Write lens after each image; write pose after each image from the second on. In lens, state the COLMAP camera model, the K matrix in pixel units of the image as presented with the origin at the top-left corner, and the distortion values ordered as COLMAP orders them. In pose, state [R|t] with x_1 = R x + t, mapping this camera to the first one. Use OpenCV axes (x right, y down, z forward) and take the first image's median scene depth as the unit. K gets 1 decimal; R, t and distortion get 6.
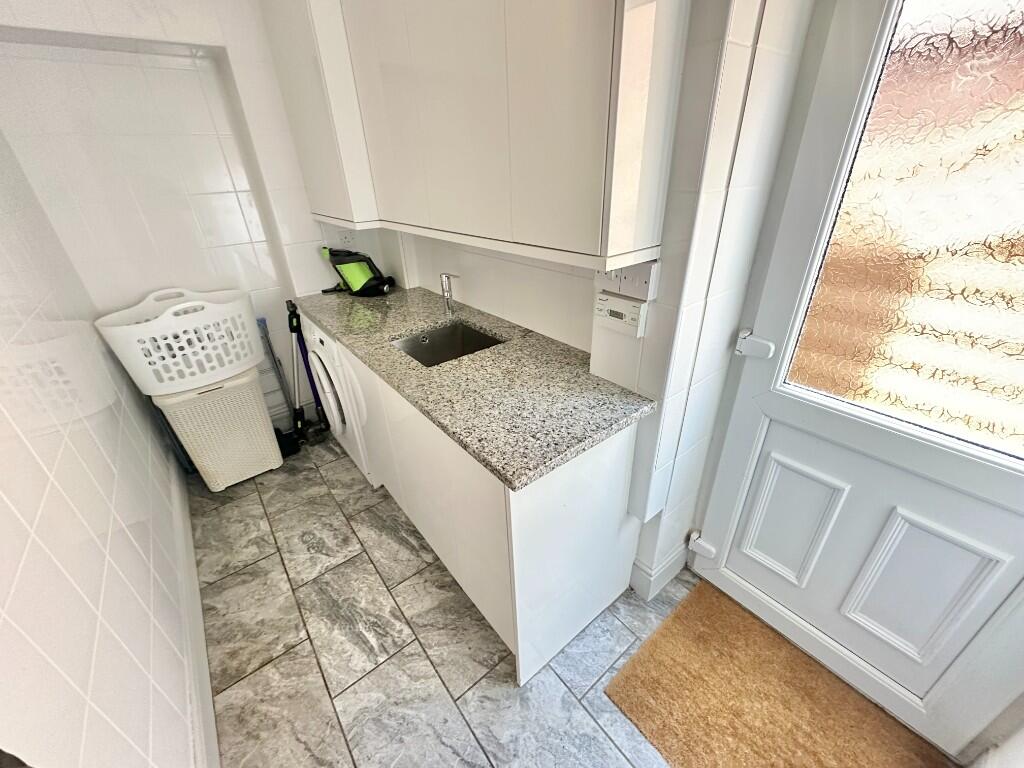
lens RADIAL K [[409.7, 0, 512.7], [0, 409.7, 384.1], [0, 0, 1]] dist [-0.000605, -0.000146]
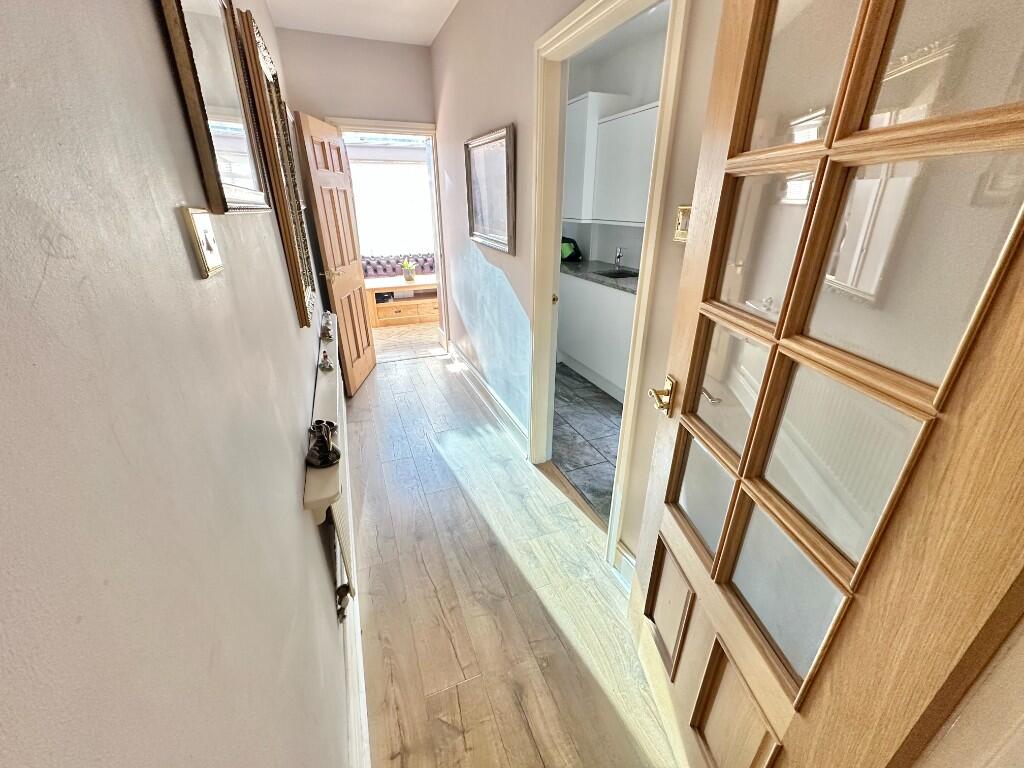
lens RADIAL K [[409.7, 0, 511.8], [0, 409.7, 383.9], [0, 0, 1]] dist [-0.000605, -0.000146]
pose [[0.957359, 0.131194, -0.257395, -0.050164], [-0.147927, 0.987896, -0.046674, 0.556742], [0.248156, 0.082759, 0.965178, -1.007934]]
